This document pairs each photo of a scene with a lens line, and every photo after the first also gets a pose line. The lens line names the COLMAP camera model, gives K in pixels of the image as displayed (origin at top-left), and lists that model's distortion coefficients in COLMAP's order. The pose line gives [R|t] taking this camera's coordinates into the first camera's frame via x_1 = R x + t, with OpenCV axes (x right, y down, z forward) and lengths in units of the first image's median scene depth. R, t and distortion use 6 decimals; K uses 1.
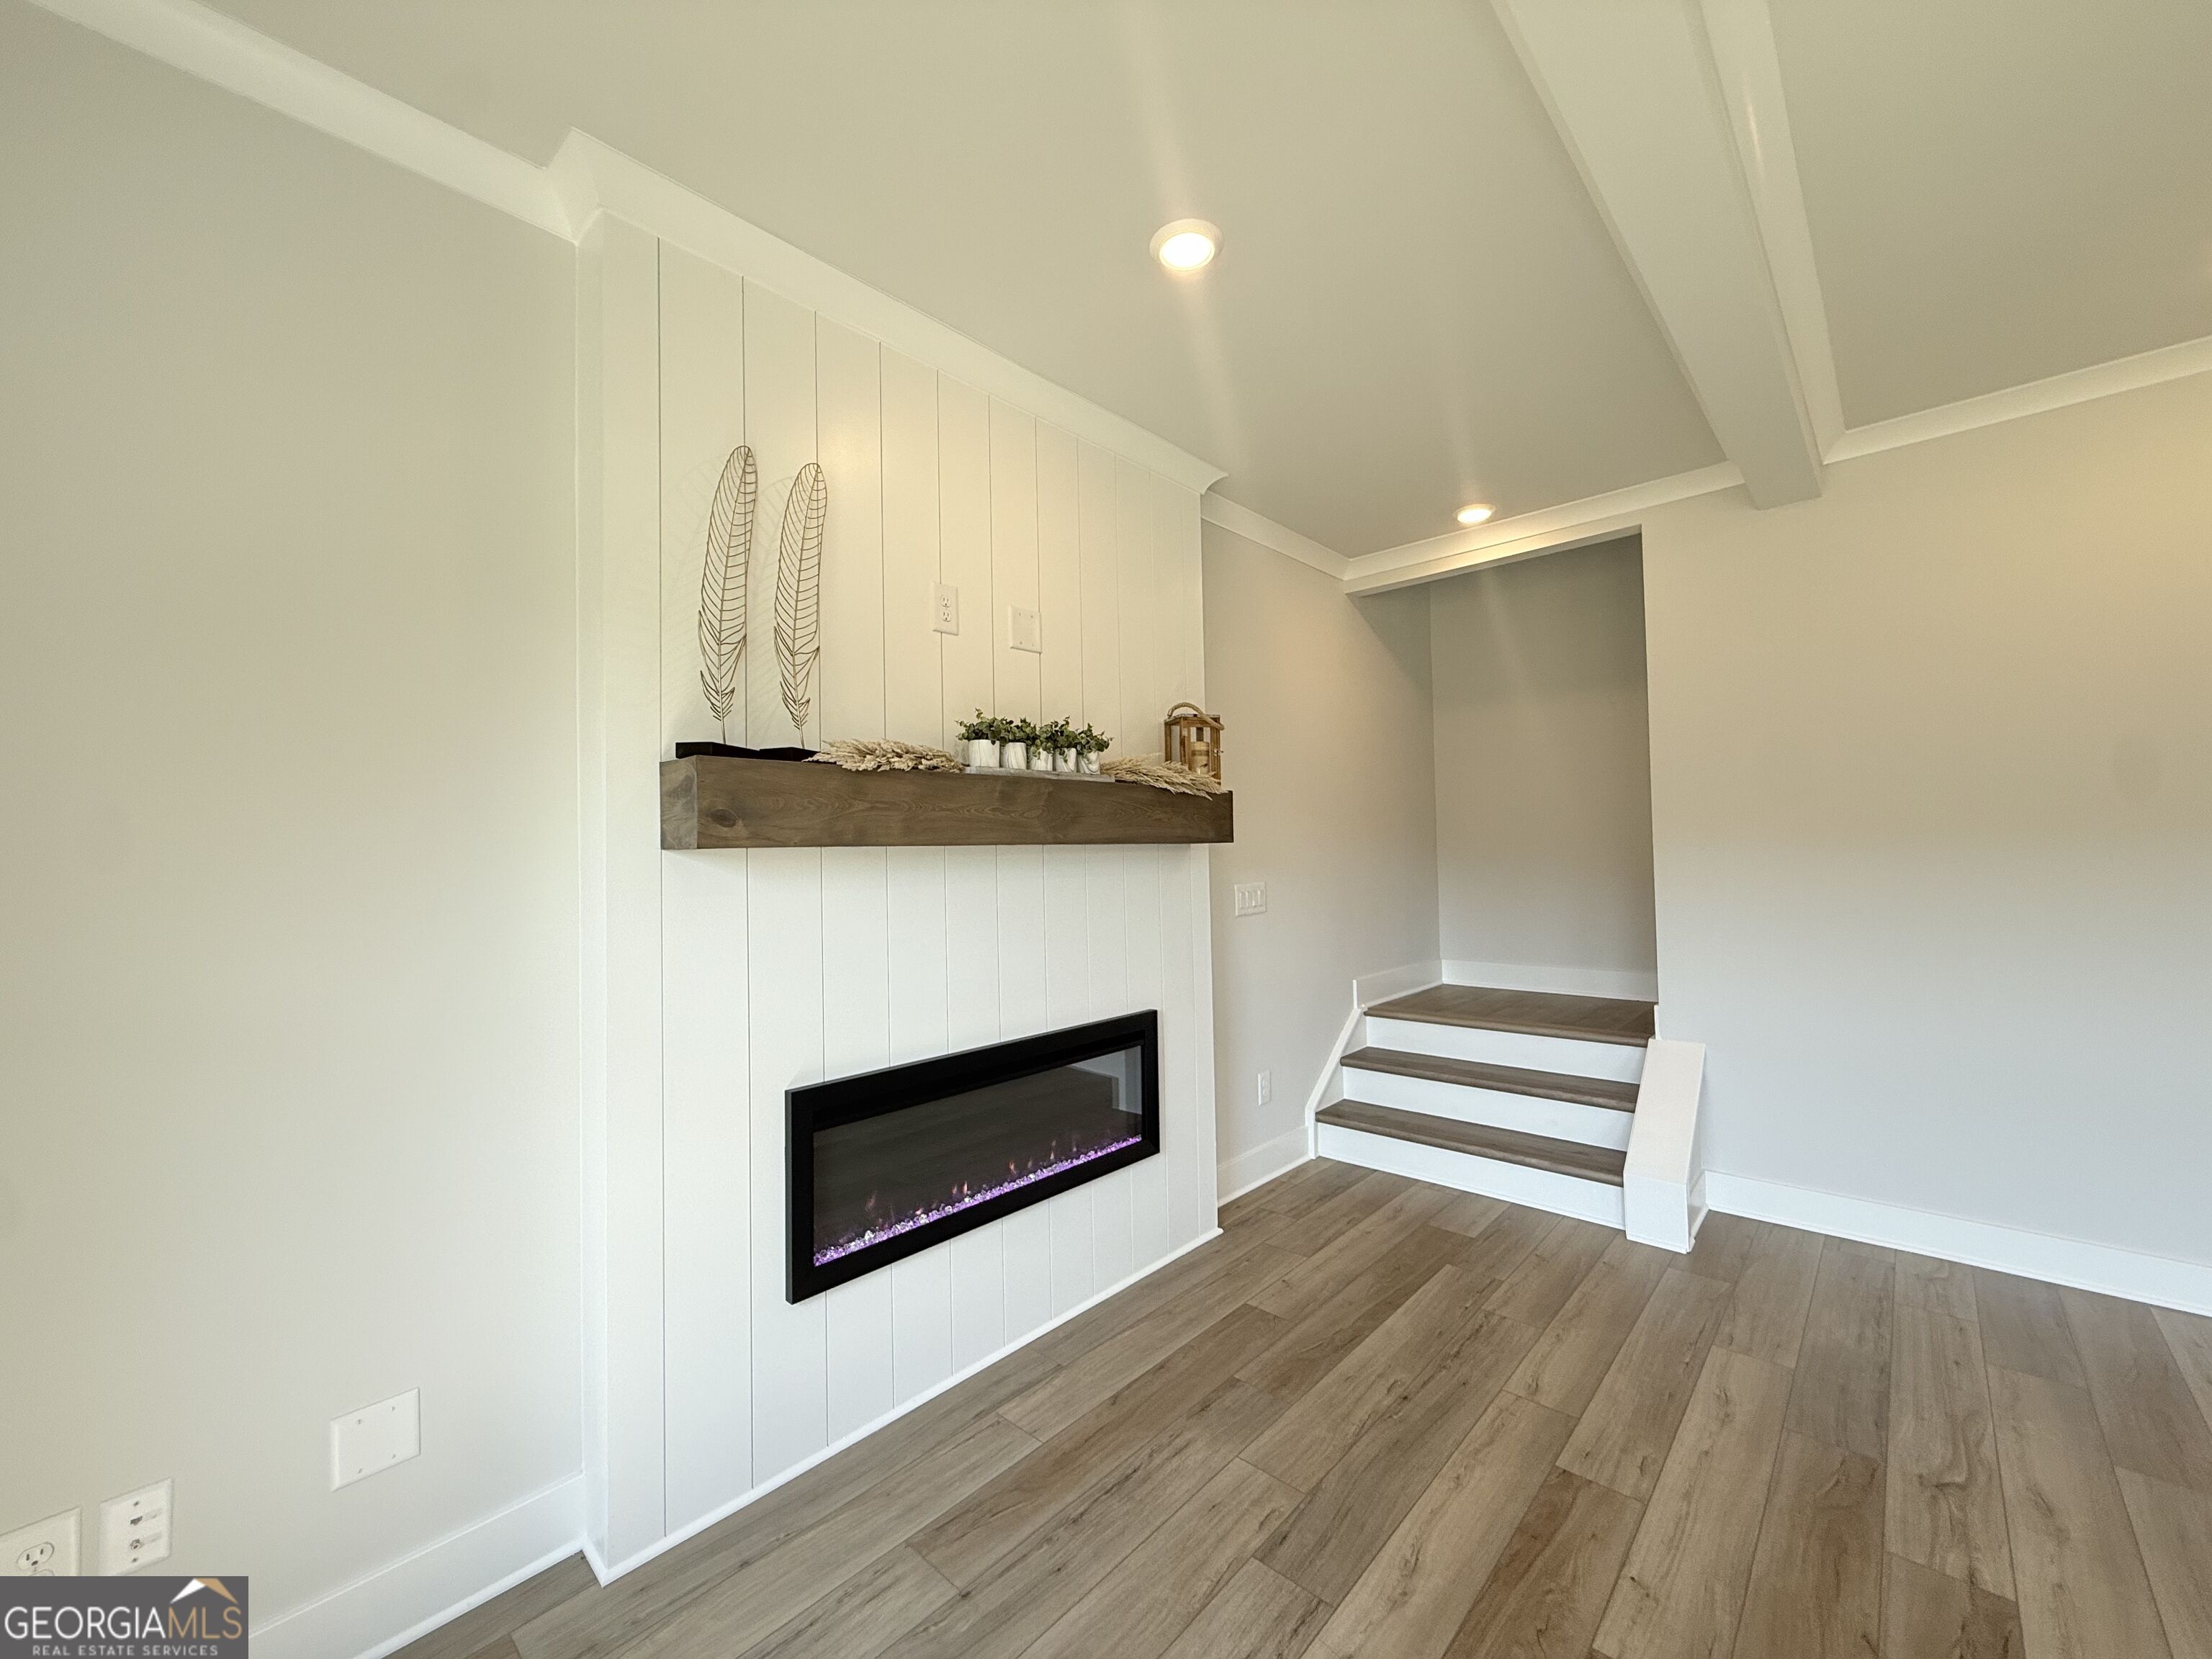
lens RADIAL K [[880.1, 0, 1119.1], [0, 880.1, 815.4], [0, 0, 1]] dist [-0.001806, 0.000711]
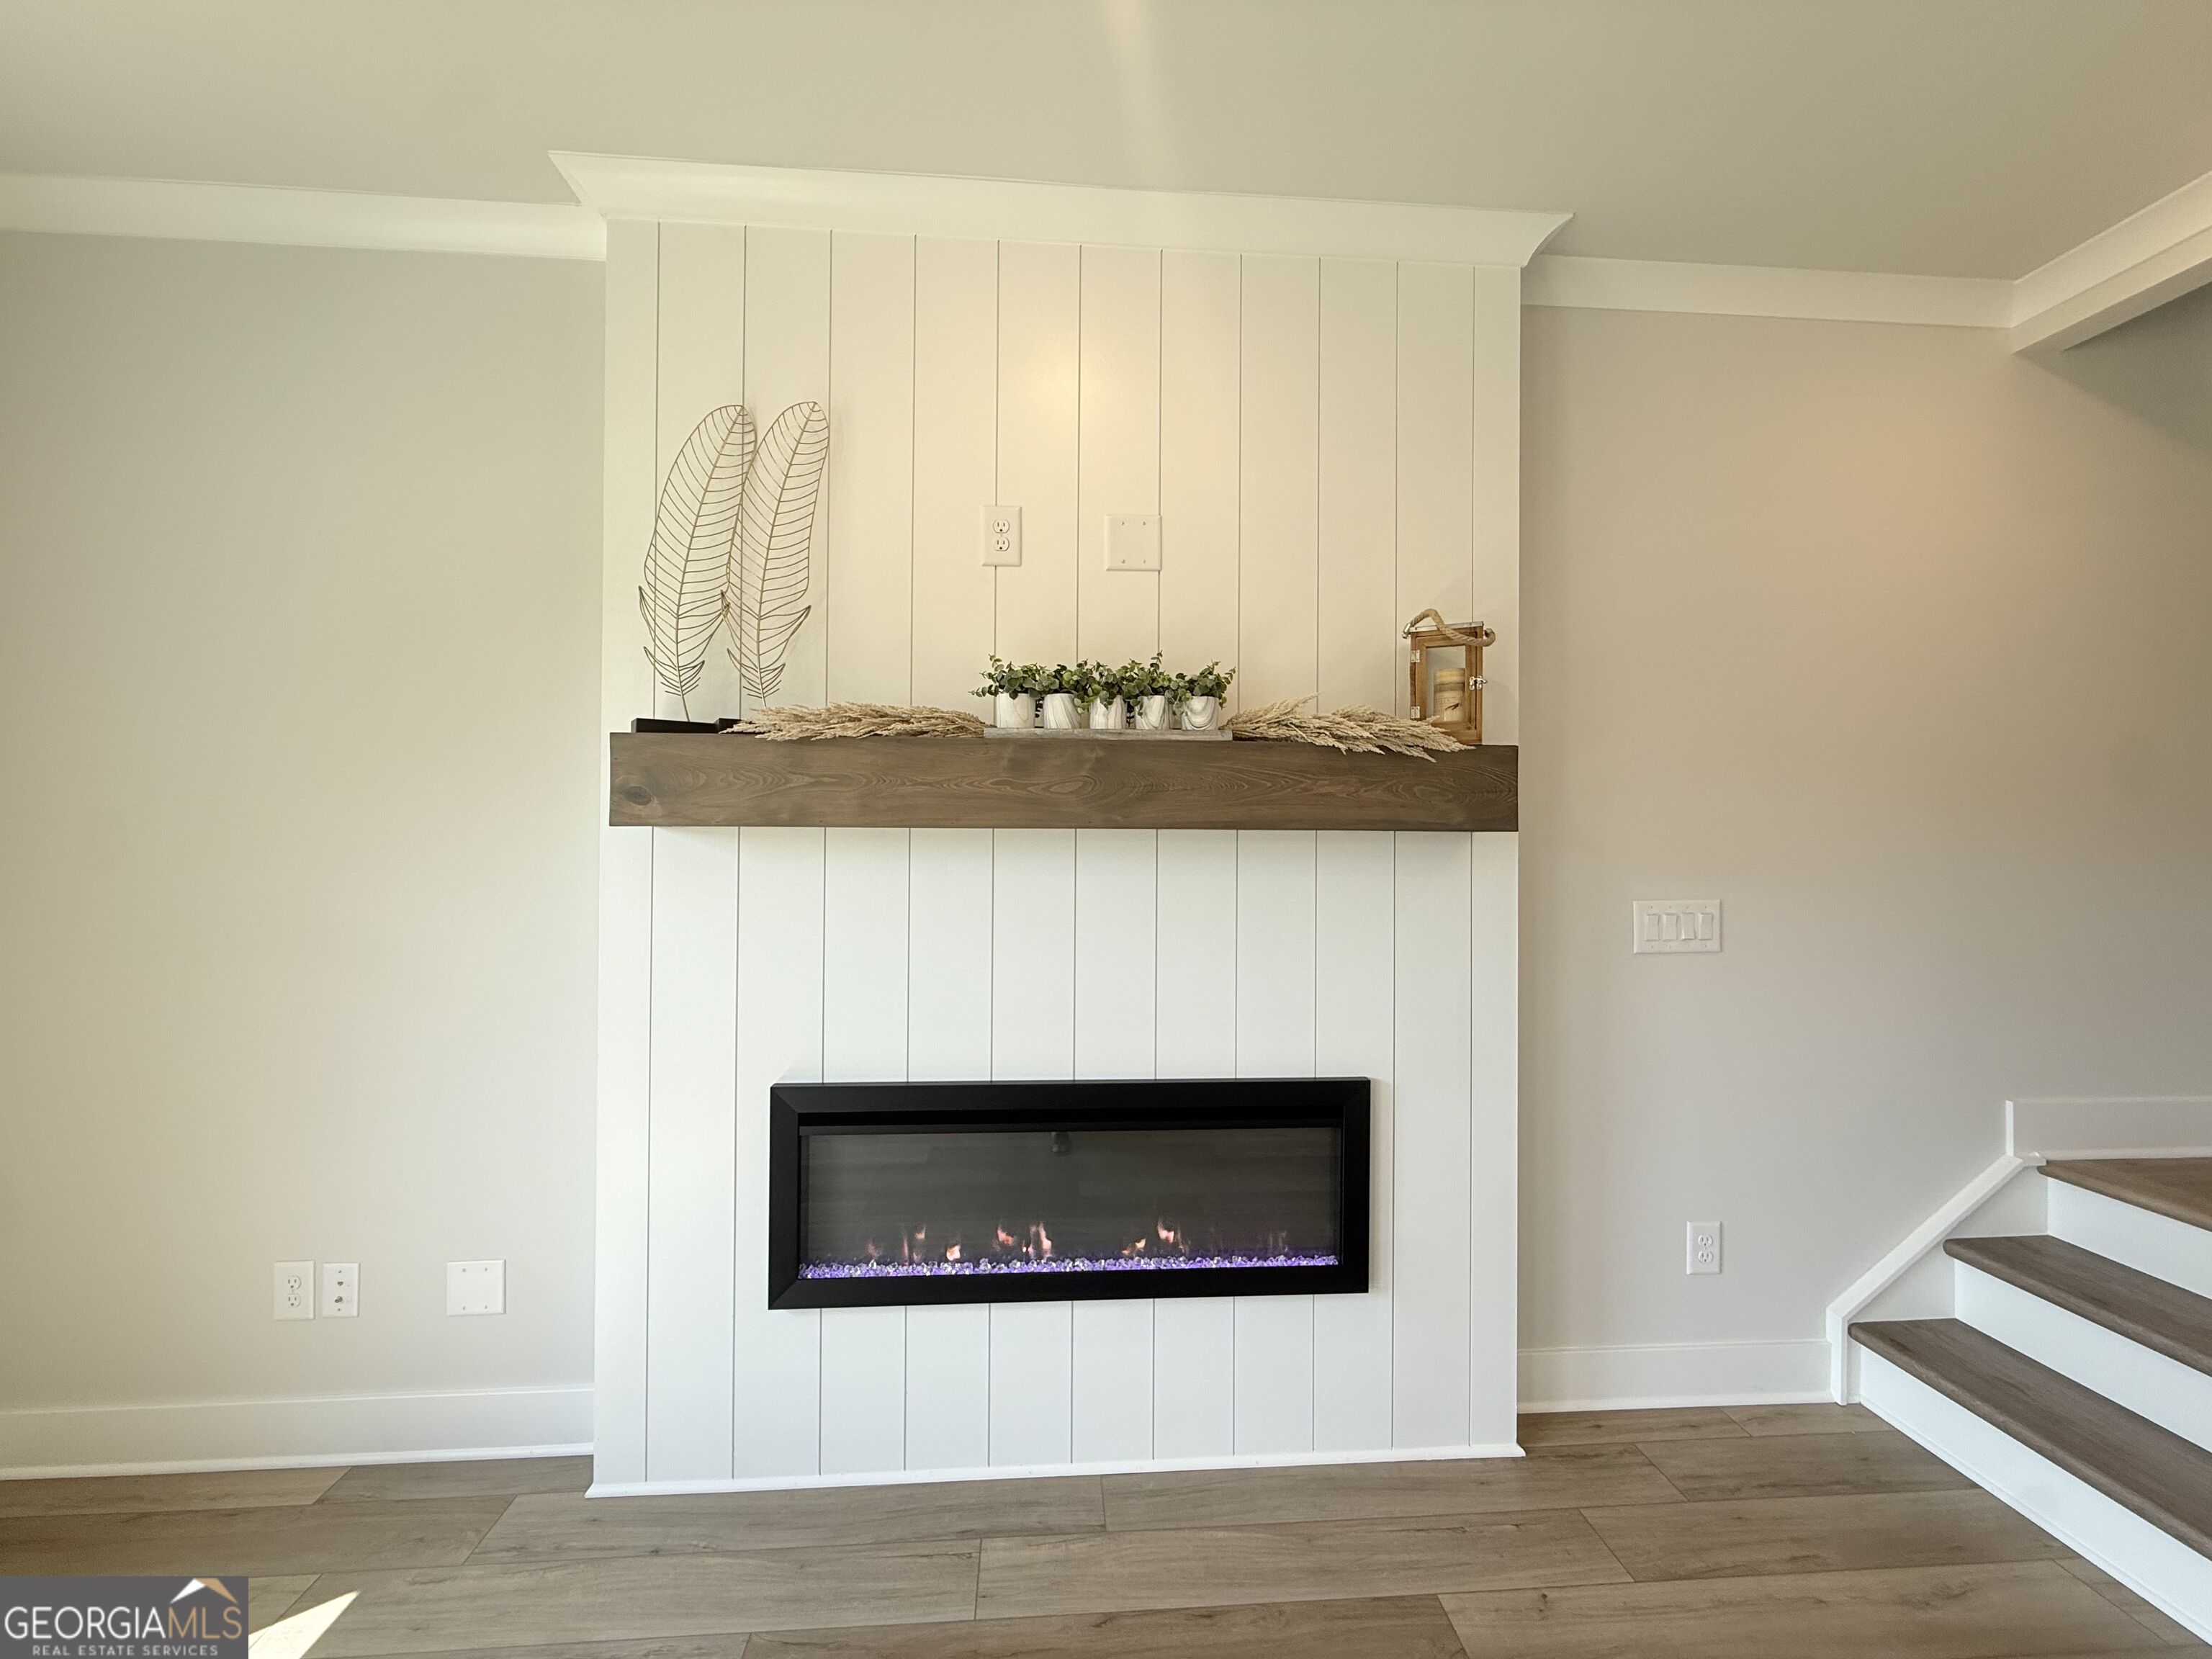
lens RADIAL K [[880.1, 0, 1099.5], [0, 880.1, 824.8], [0, 0, 1]] dist [-0.001806, 0.000711]
pose [[0.721503, 0.016377, -0.692218, 0.401649], [0.007794, 0.999465, 0.031769, 0.005748], [0.692368, -0.028317, 0.720989, 0.437859]]
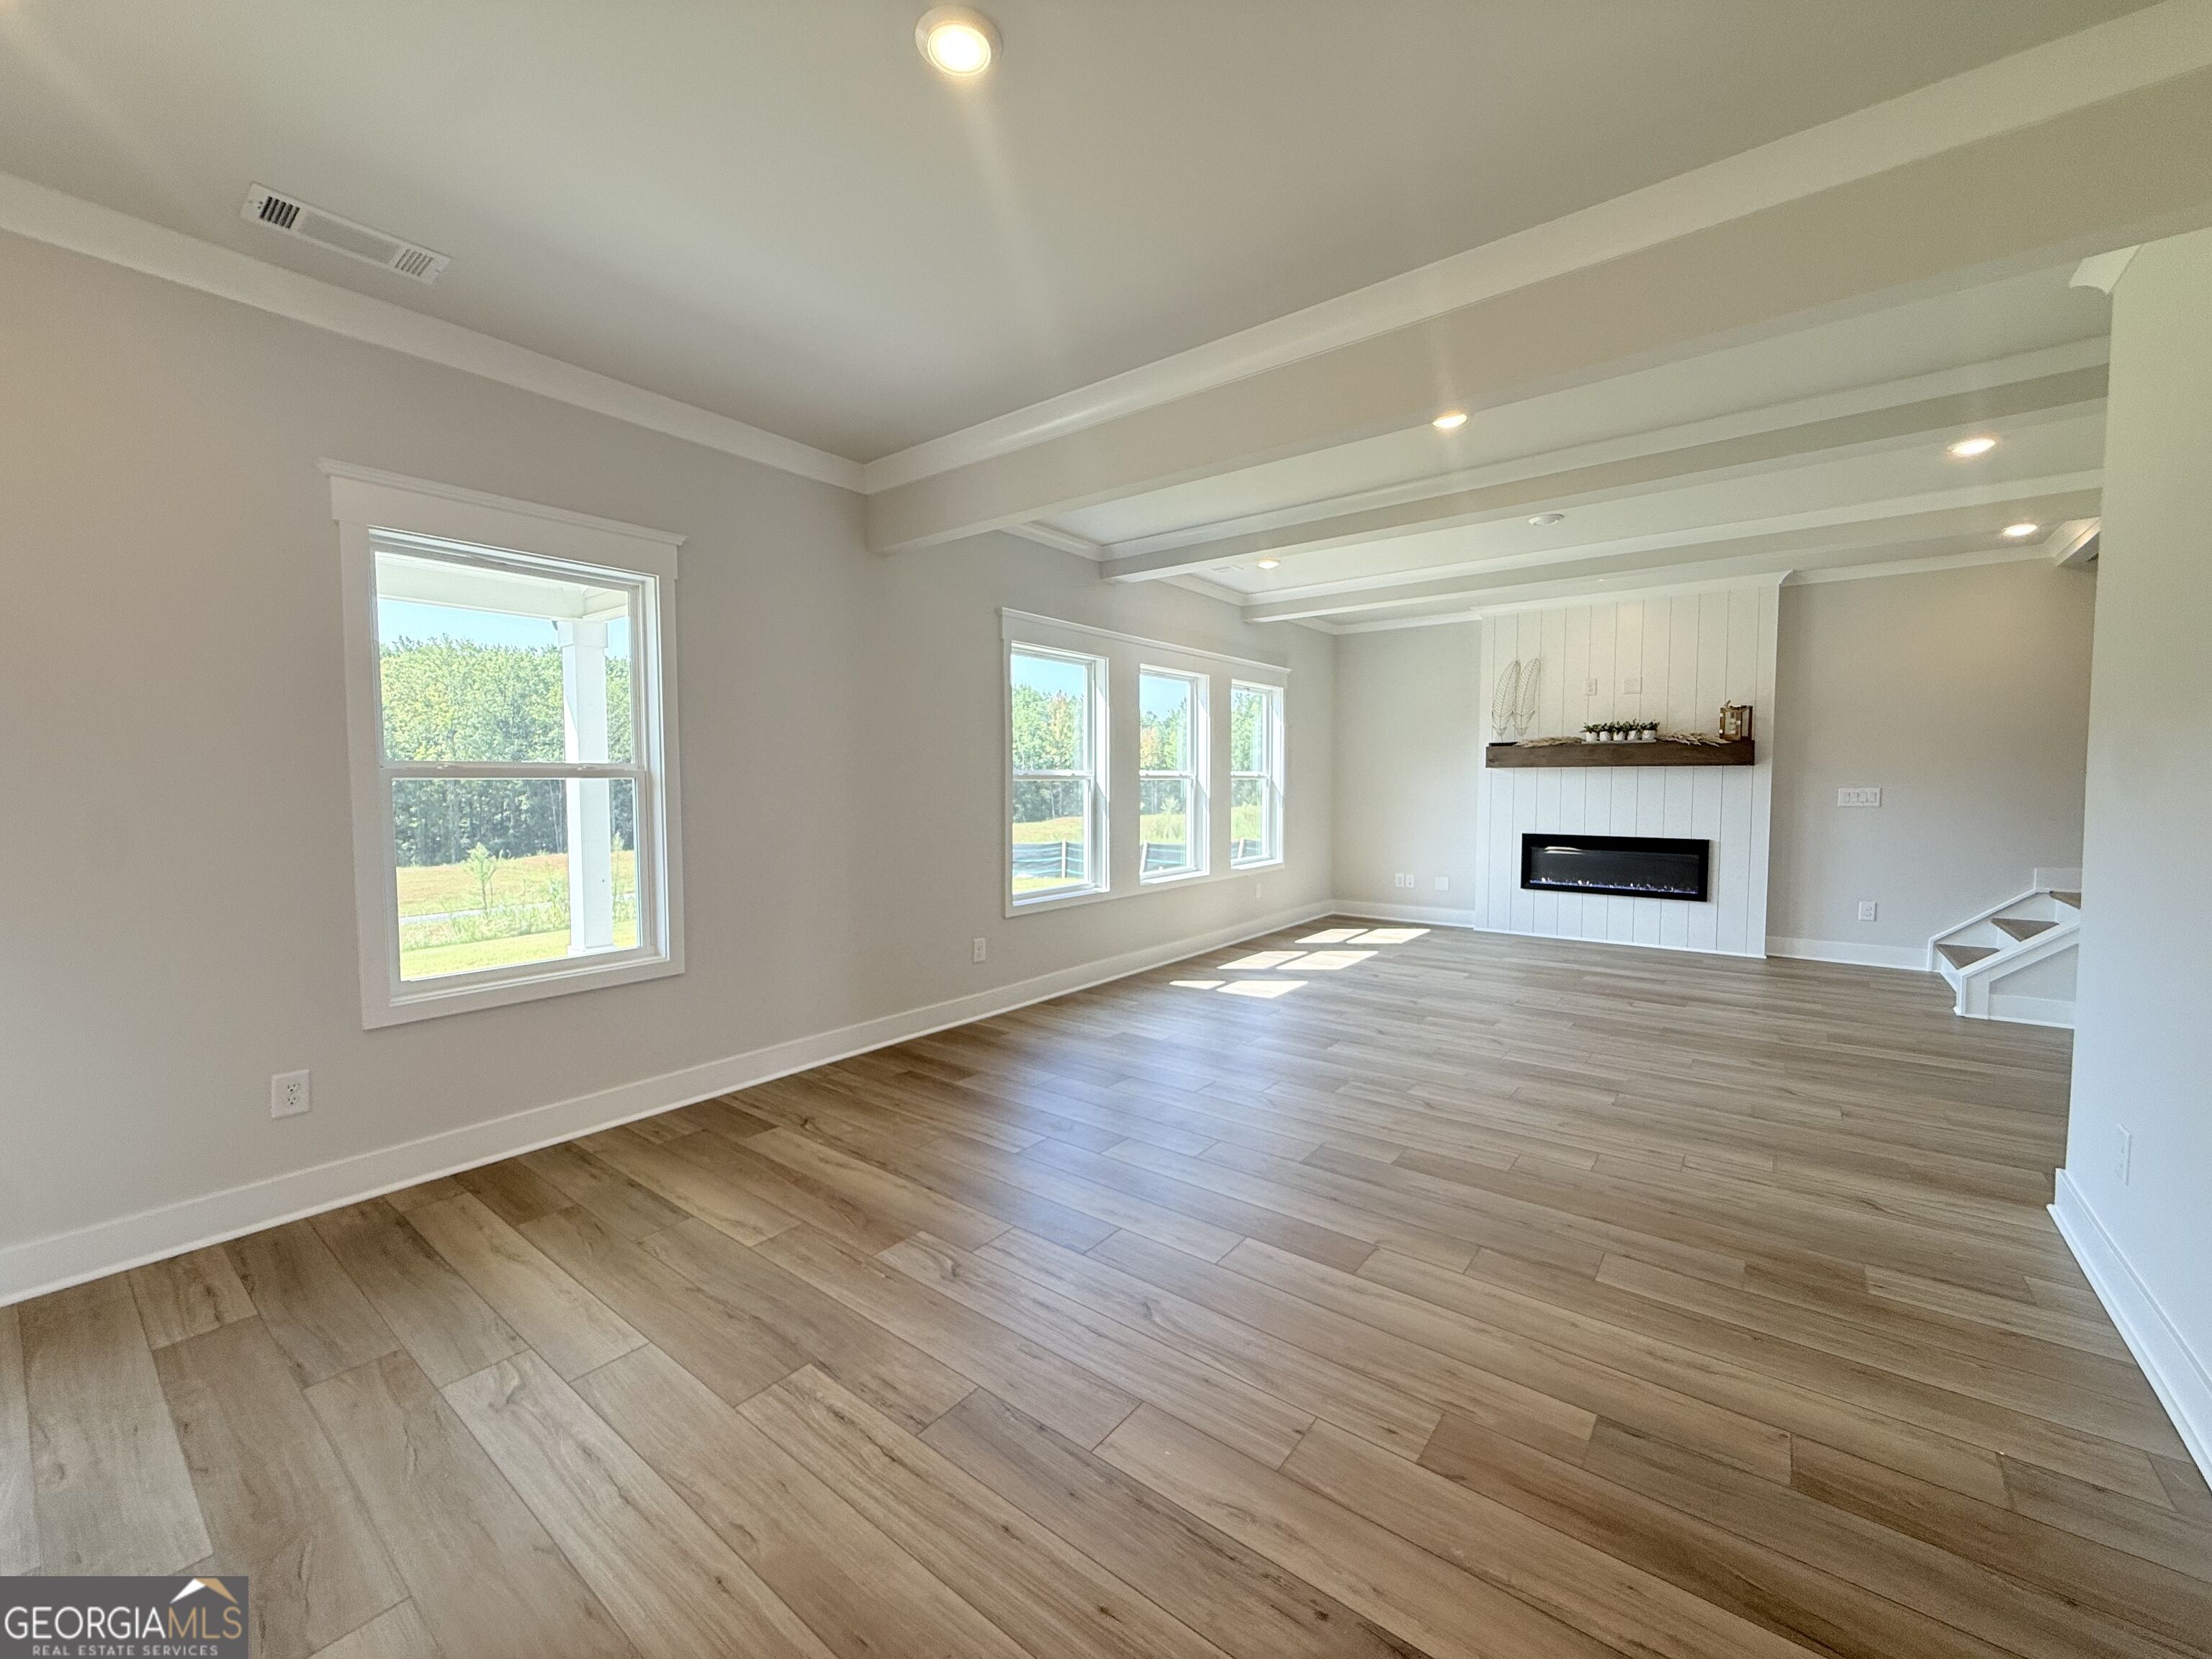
lens RADIAL K [[880.1, 0, 1105.2], [0, 880.1, 827.8], [0, 0, 1]] dist [-0.001806, 0.000711]
pose [[0.081964, 0.067800, -0.994326, 2.449556], [0.037735, 0.996757, 0.071076, -0.032062], [0.995921, -0.043347, 0.079140, -0.814029]]
